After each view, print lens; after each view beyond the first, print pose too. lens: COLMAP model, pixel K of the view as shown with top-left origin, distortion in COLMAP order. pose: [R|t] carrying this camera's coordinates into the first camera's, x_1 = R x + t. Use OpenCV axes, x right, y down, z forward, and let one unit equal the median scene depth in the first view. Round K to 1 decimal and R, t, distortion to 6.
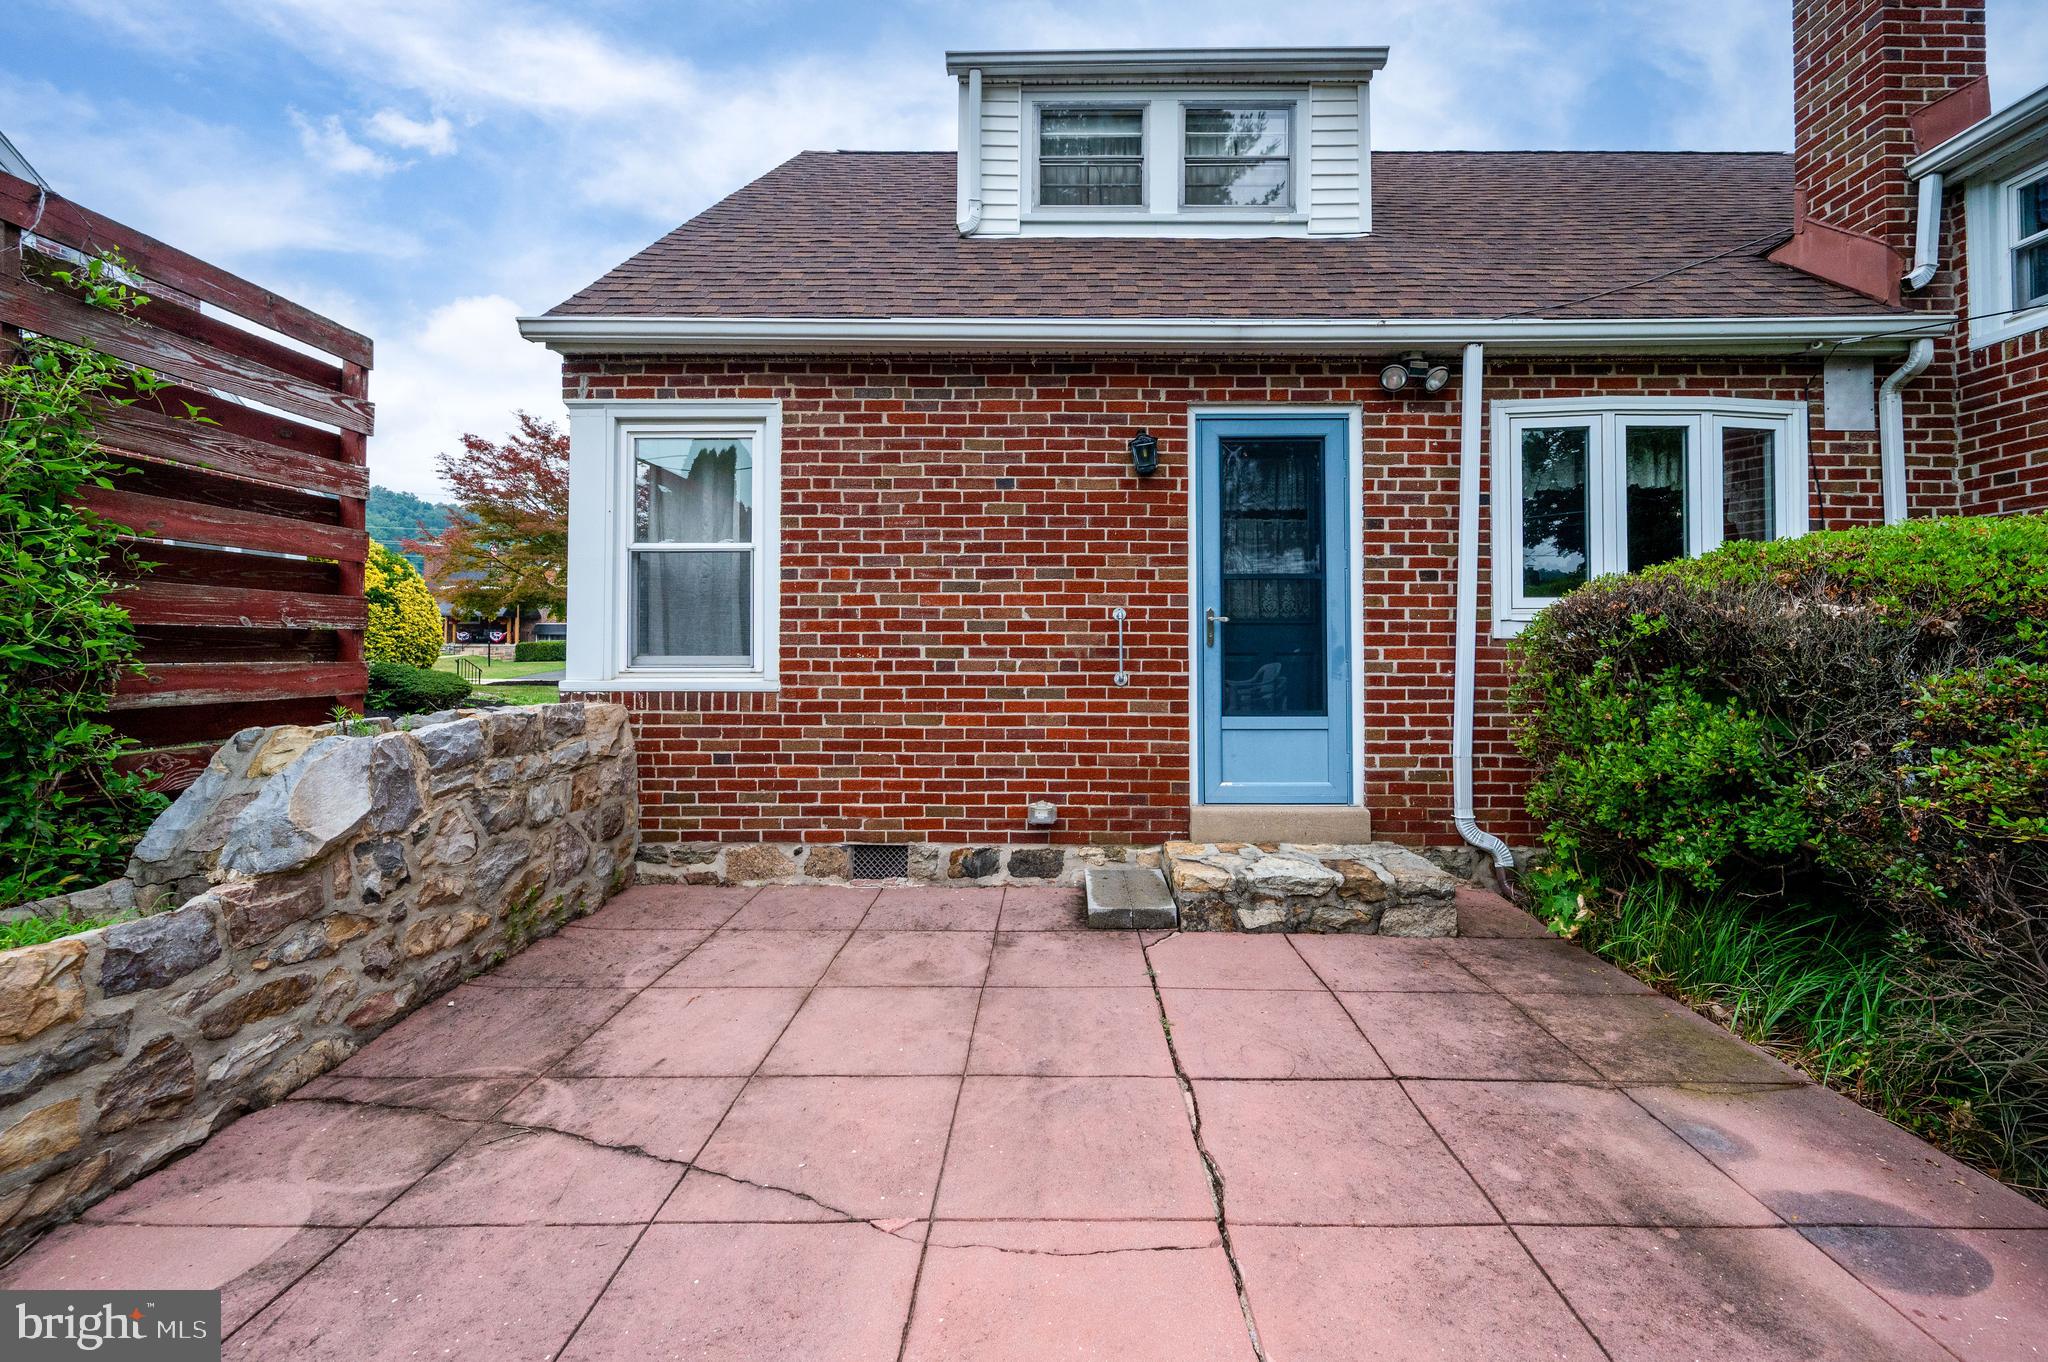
lens RADIAL K [[816.2, 0, 1057.5], [0, 816.2, 632.2], [0, 0, 1]] dist [-0.000146, 0.000073]
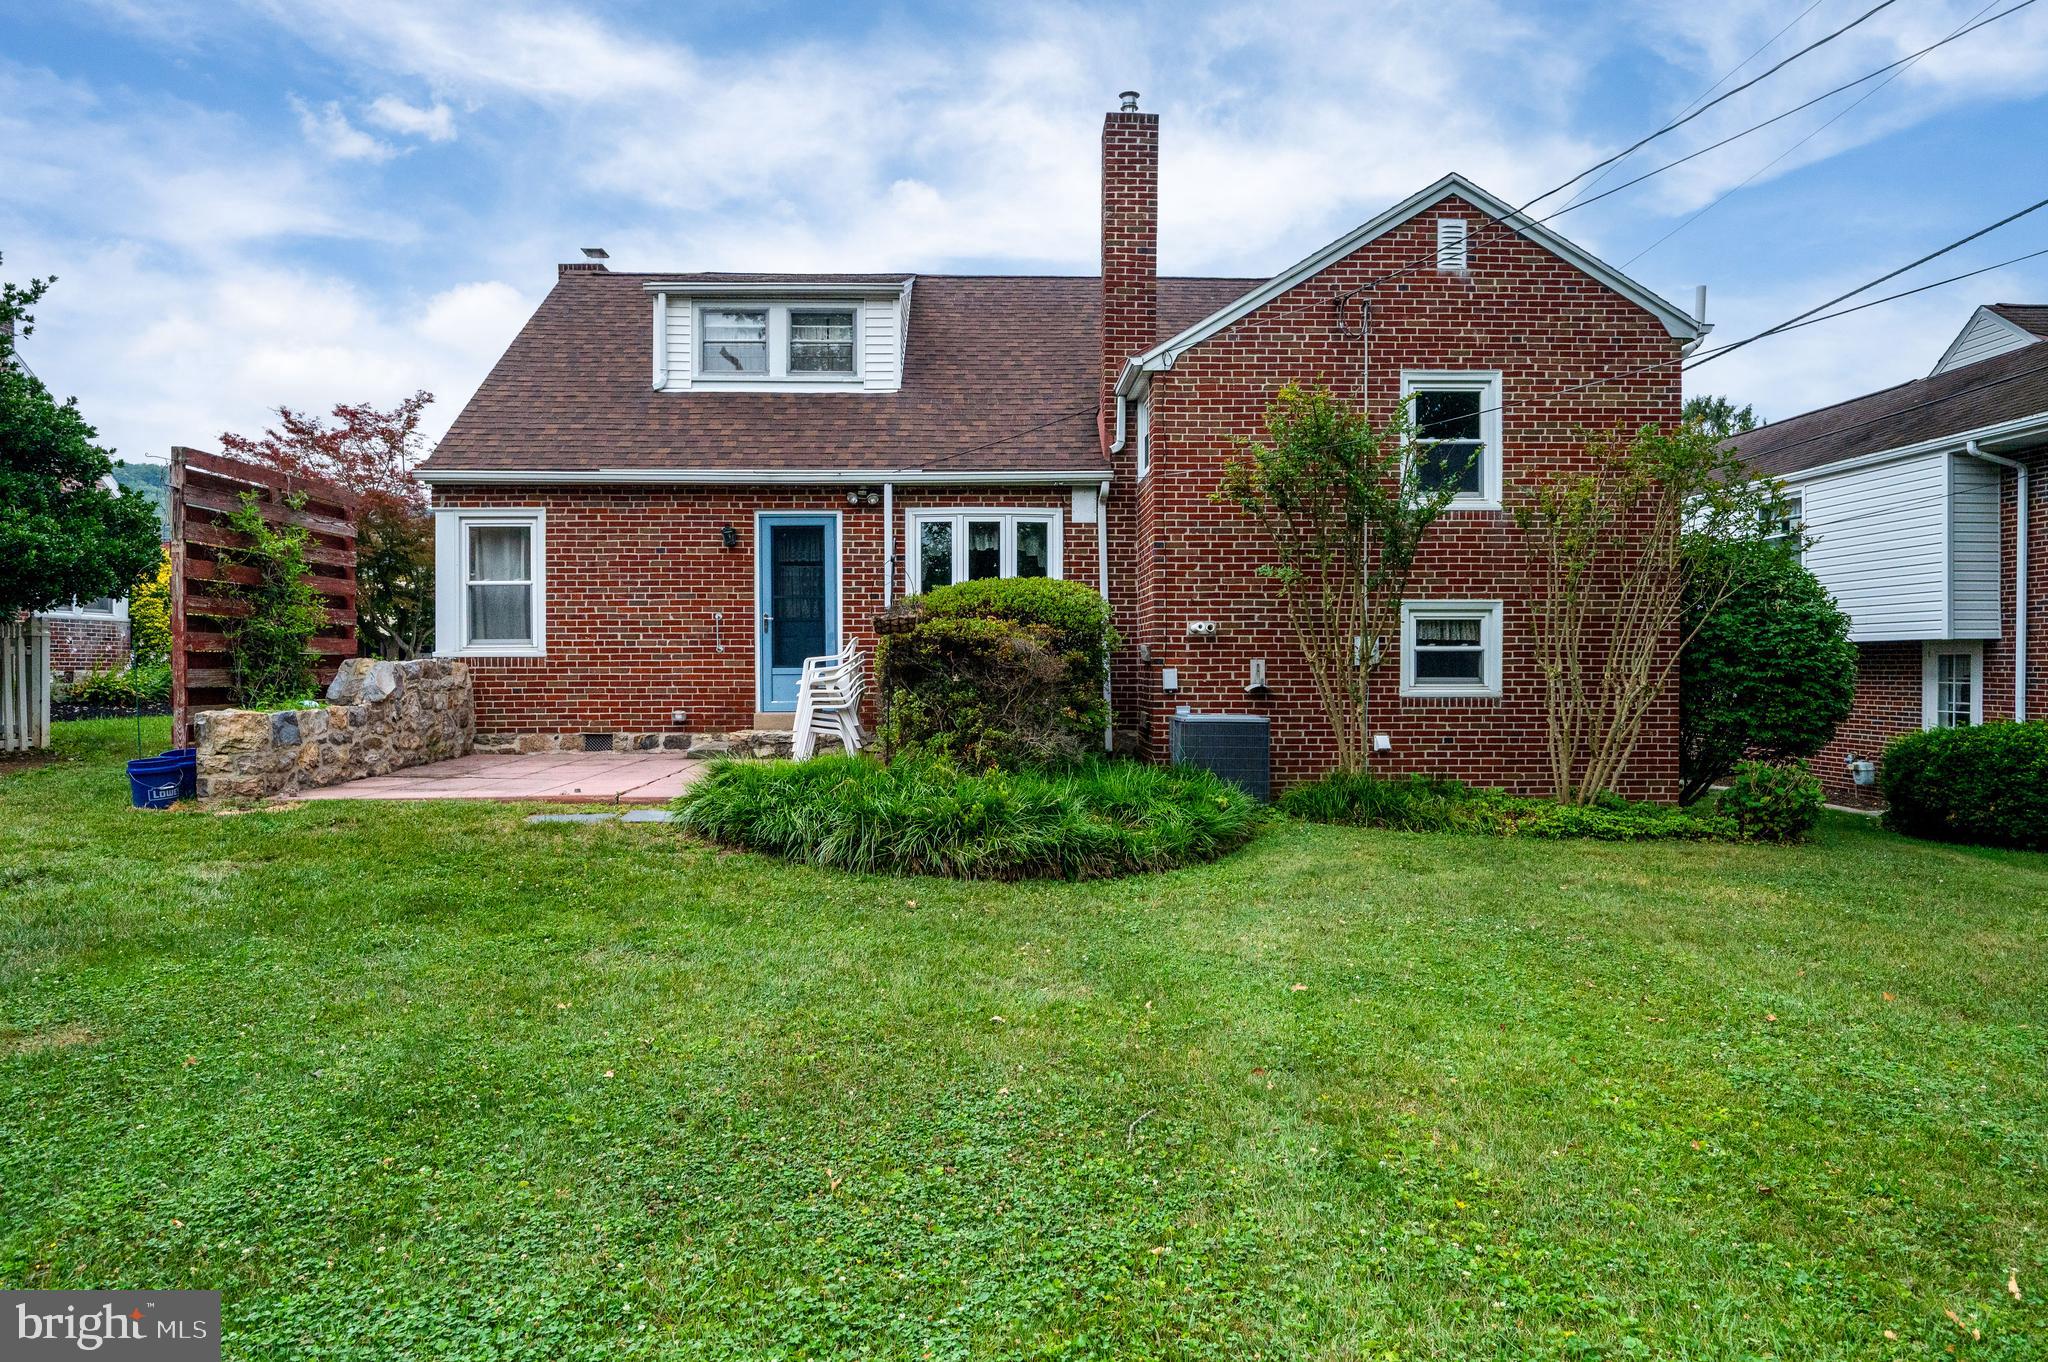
lens RADIAL K [[1187.4, 0, 1014.9], [0, 1187.4, 661.2], [0, 0, 1]] dist [-0.000238, 0.001328]
pose [[0.999566, -0.006641, 0.028687, 0.712032], [0.006221, 0.999873, 0.014694, 0.048424], [-0.028781, -0.014510, 0.999480, -1.907276]]
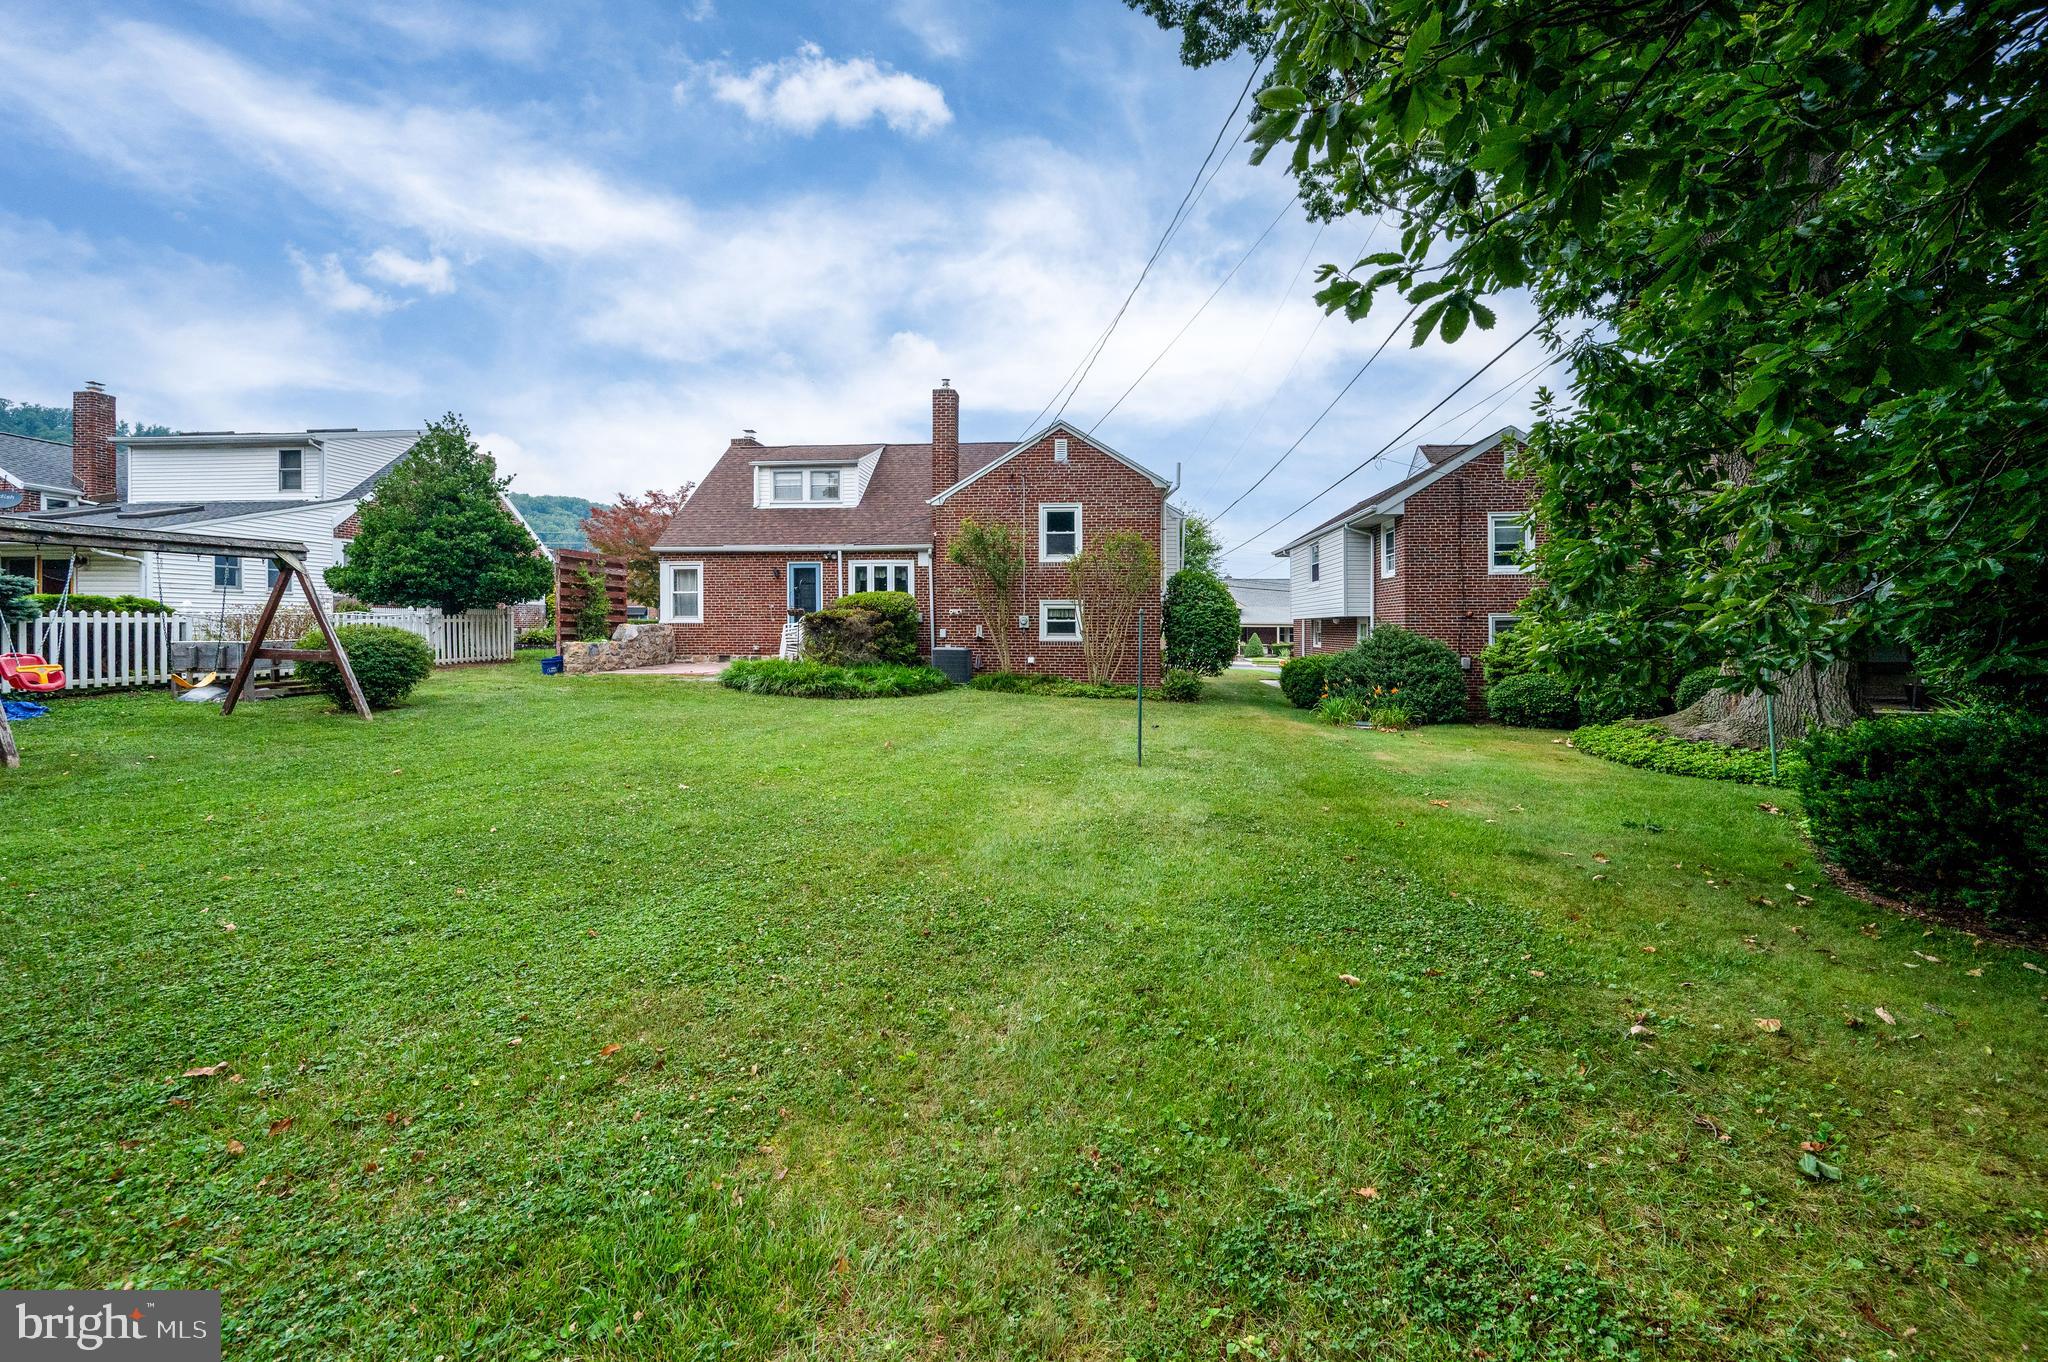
lens RADIAL K [[829.3, 0, 1034.4], [0, 829.3, 629.3], [0, 0, 1]] dist [-0.000246, -0.000087]
pose [[0.996425, -0.003119, -0.084422, 1.996066], [0.004775, 0.999800, 0.019427, 0.024804], [0.084345, -0.019760, 0.996241, -3.664320]]
